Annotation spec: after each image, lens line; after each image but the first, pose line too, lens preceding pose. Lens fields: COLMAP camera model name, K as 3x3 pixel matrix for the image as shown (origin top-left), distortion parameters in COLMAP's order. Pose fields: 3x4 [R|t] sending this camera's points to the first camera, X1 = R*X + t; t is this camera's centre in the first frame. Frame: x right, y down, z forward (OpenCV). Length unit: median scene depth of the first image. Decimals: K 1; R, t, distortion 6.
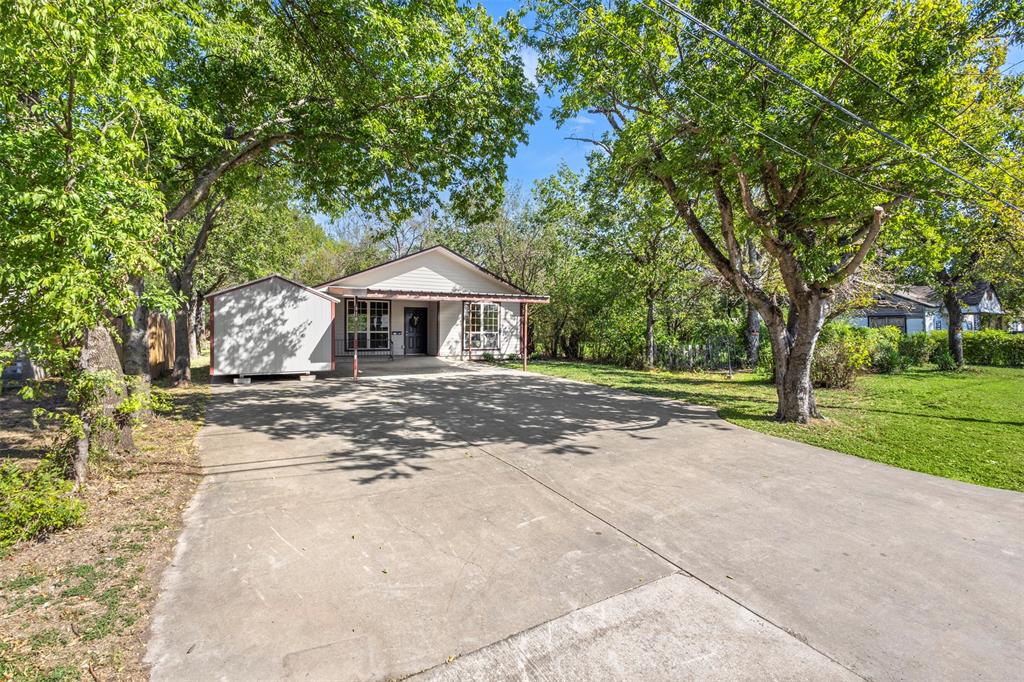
lens RADIAL K [[472.6, 0, 504.8], [0, 472.6, 343.4], [0, 0, 1]] dist [0.009885, -0.002514]
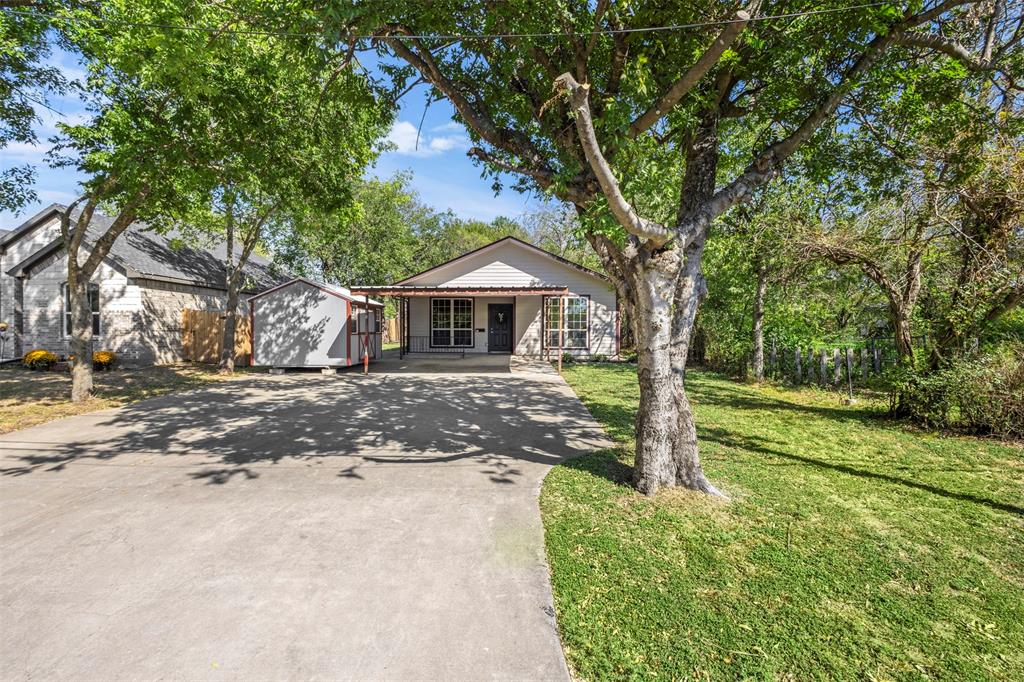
lens RADIAL K [[472.6, 0, 505.2], [0, 472.6, 342.6], [0, 0, 1]] dist [0.009885, -0.002514]
pose [[0.861061, 0.015831, -0.508255, 0.491406], [-0.013322, 0.999875, 0.008574, -0.007978], [0.508327, -0.000612, 0.861164, 0.275942]]
